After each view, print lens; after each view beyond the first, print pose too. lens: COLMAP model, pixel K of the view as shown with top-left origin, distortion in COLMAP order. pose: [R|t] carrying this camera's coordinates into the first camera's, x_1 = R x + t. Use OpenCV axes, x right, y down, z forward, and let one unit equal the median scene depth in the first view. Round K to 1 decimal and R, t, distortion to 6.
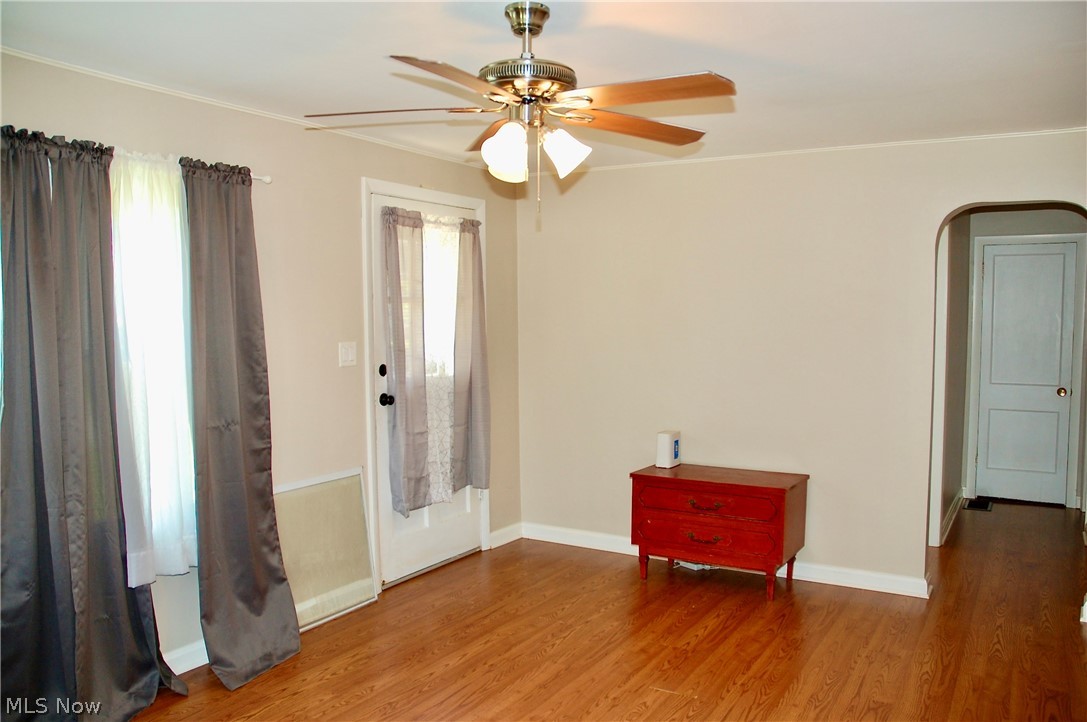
lens RADIAL K [[838.3, 0, 546.2], [0, 838.3, 372.2], [0, 0, 1]] dist [-0.172990, 0.159068]
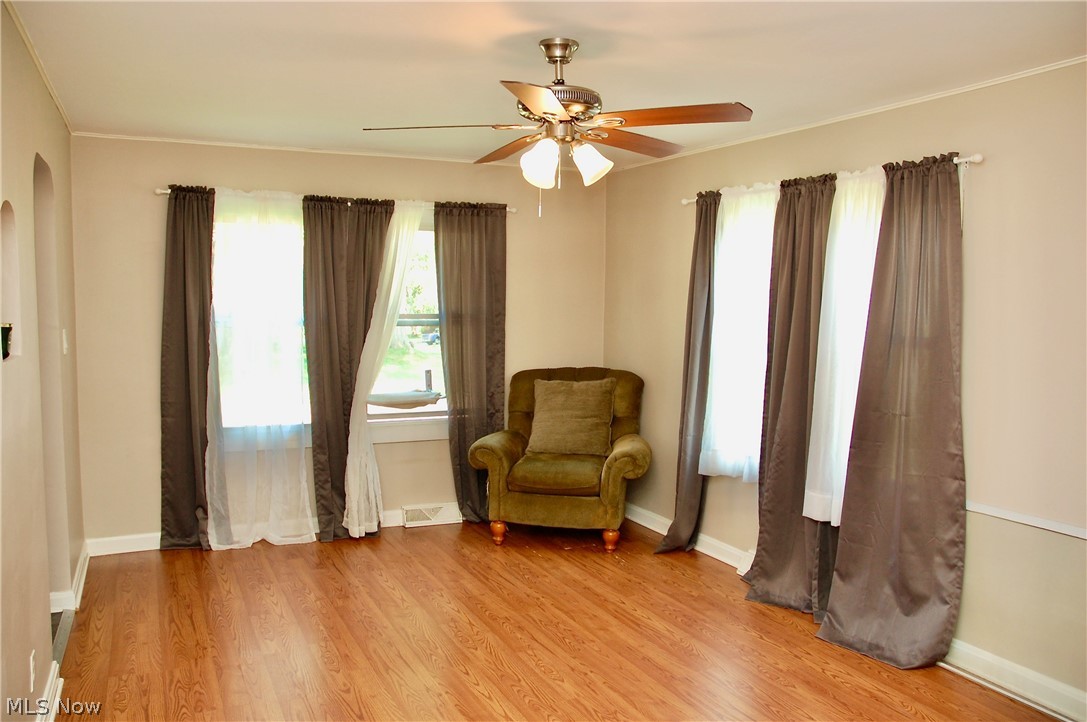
lens RADIAL K [[838.3, 0, 546.2], [0, 838.3, 372.2], [0, 0, 1]] dist [-0.172990, 0.159068]
pose [[-0.544127, 0.070004, -0.836078, 0.718084], [-0.066752, 0.989742, 0.126313, -0.089967], [0.836343, 0.124540, -0.533872, 1.189155]]
